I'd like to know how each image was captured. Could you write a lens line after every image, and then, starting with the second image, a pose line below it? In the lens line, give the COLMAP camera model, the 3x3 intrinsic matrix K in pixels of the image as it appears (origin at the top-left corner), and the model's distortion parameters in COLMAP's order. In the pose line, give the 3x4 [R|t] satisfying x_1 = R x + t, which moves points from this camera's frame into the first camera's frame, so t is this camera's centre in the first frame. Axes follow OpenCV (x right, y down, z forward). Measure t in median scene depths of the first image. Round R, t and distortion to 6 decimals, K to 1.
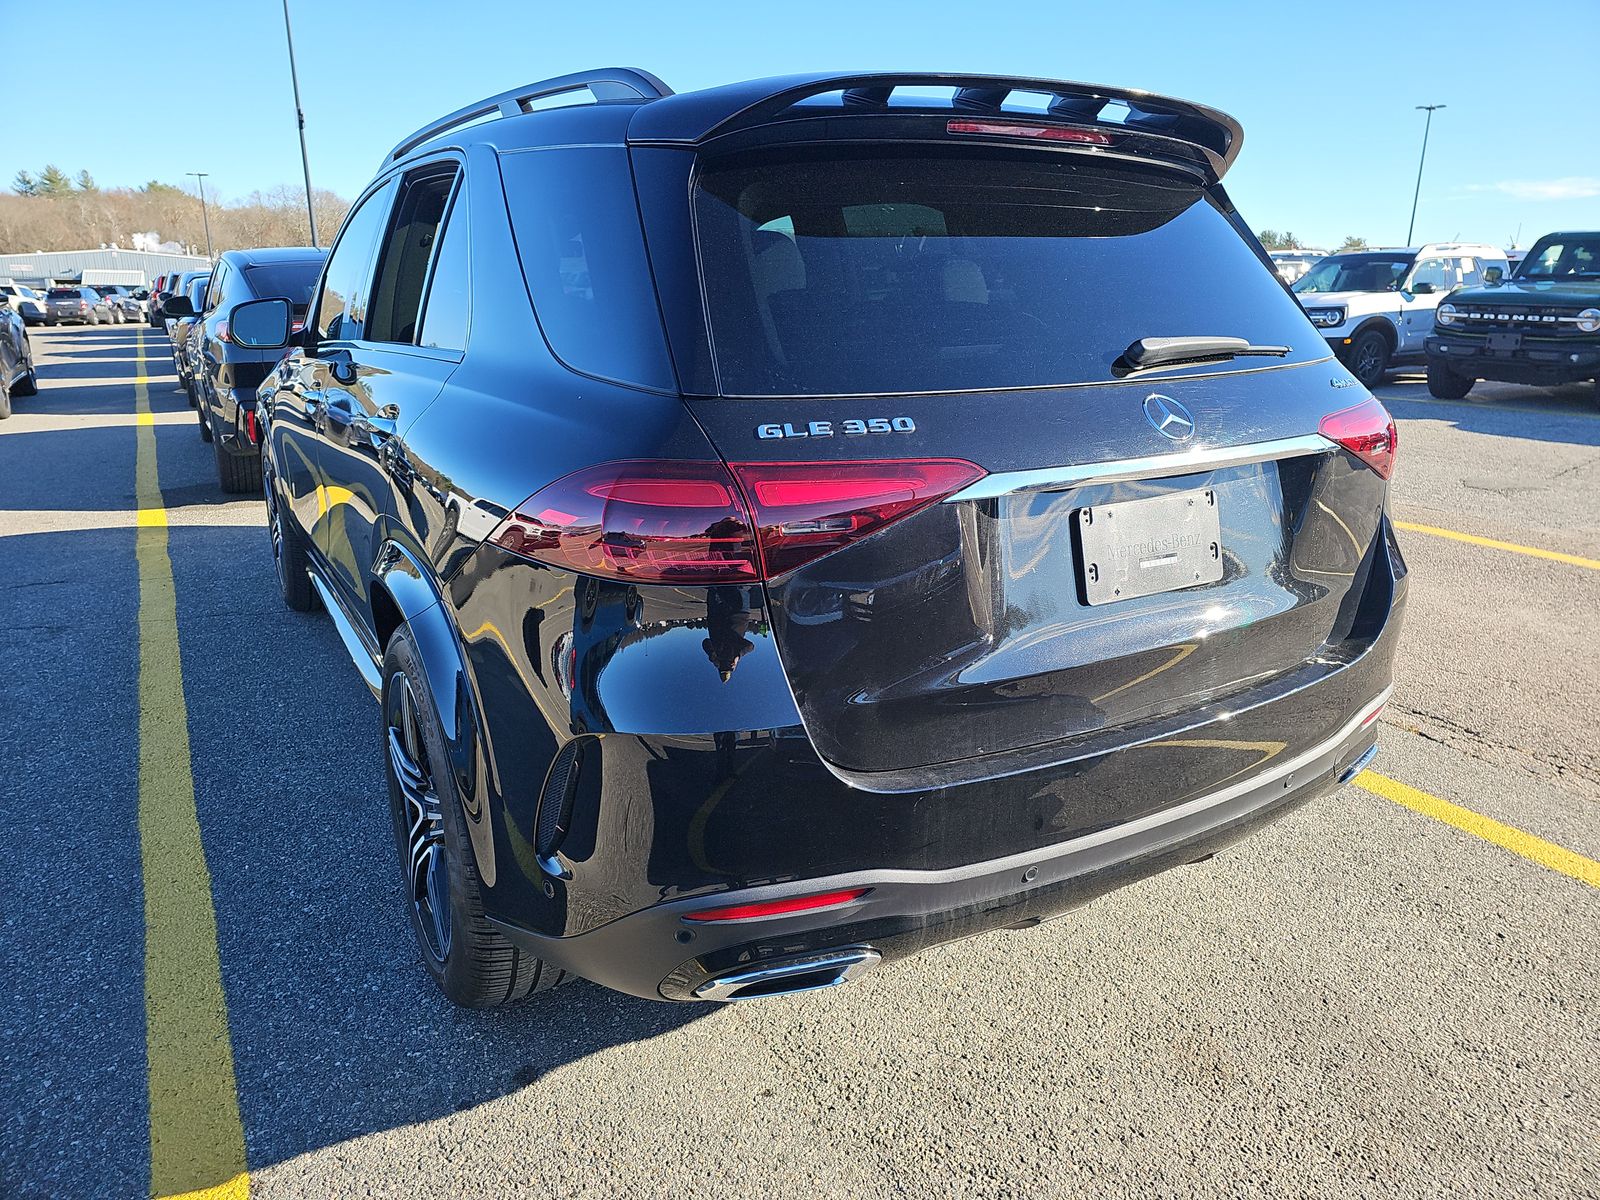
lens RADIAL K [[1064.7, 0, 807.5], [0, 1064.7, 604.4], [0, 0, 1]] dist [0.044327, -0.041693]
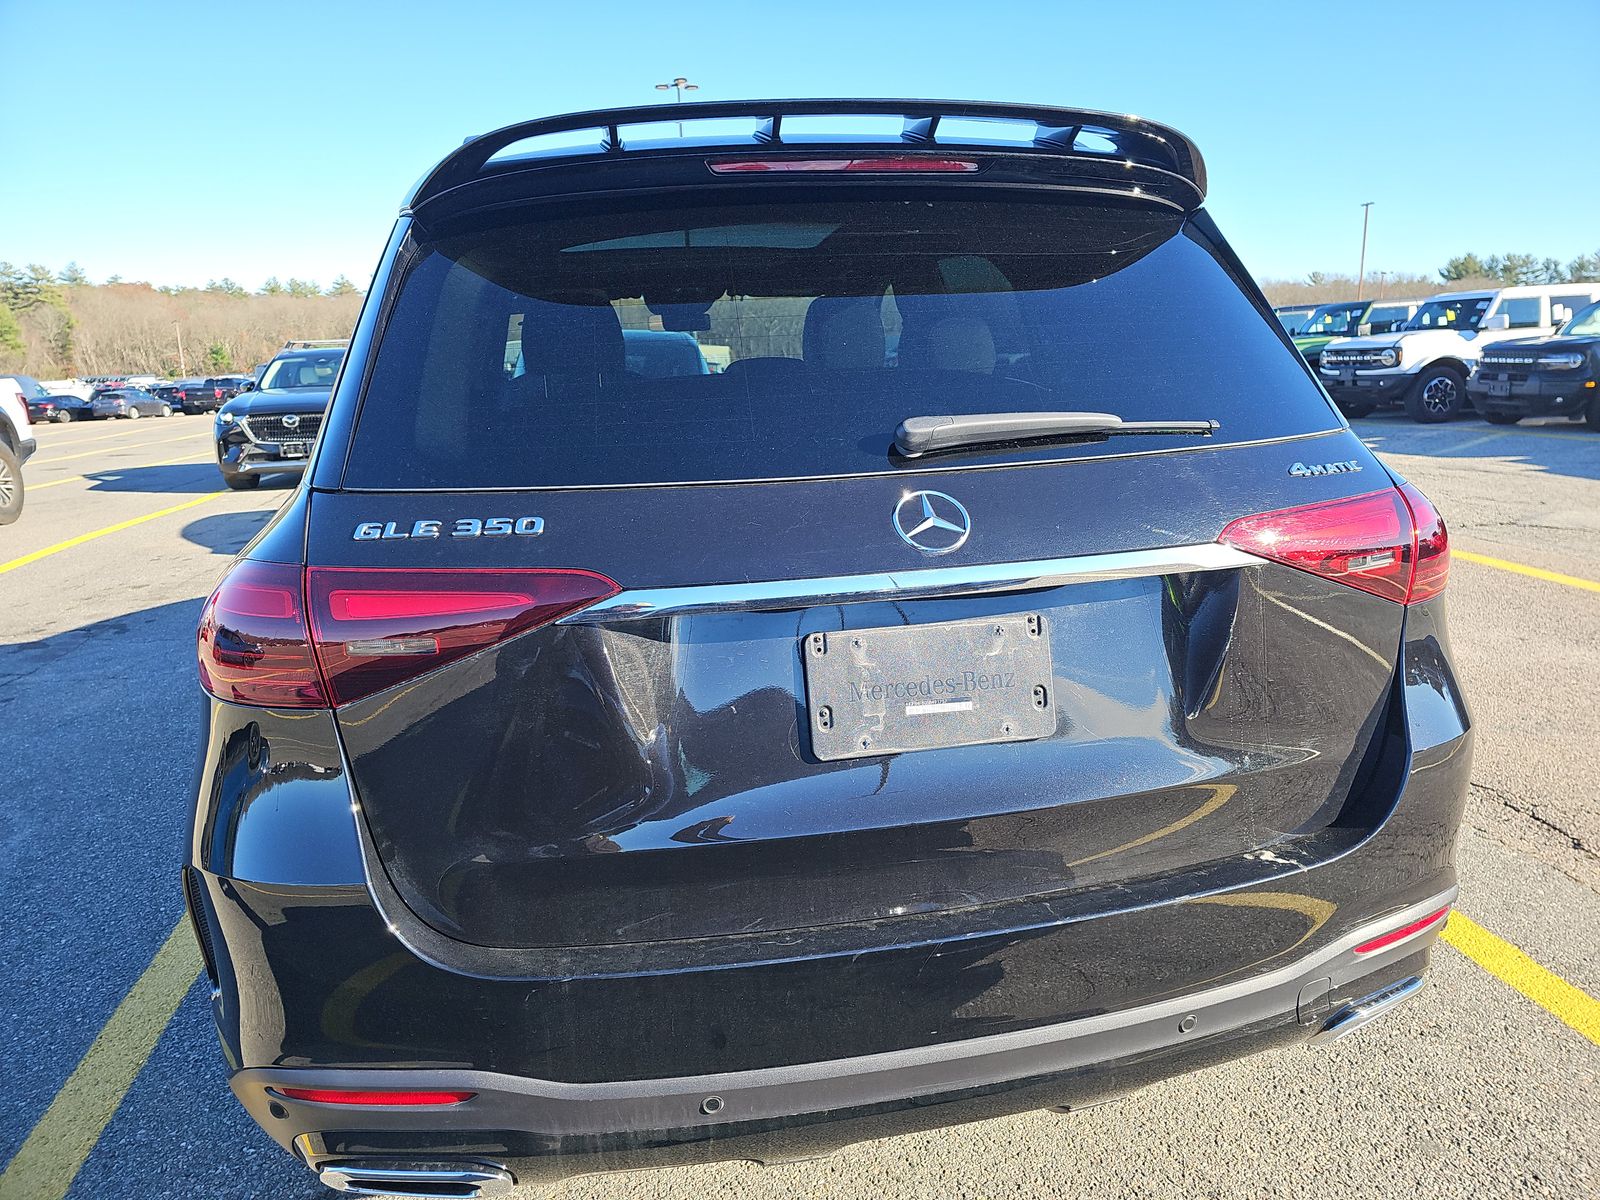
lens RADIAL K [[1064.7, 0, 807.4], [0, 1064.7, 599.6], [0, 0, 1]] dist [0.044327, -0.041693]
pose [[0.945289, 0.044719, -0.323154, 0.496653], [-0.064164, 0.996698, -0.049766, -0.075029], [0.319862, 0.067778, 0.945037, 0.259715]]
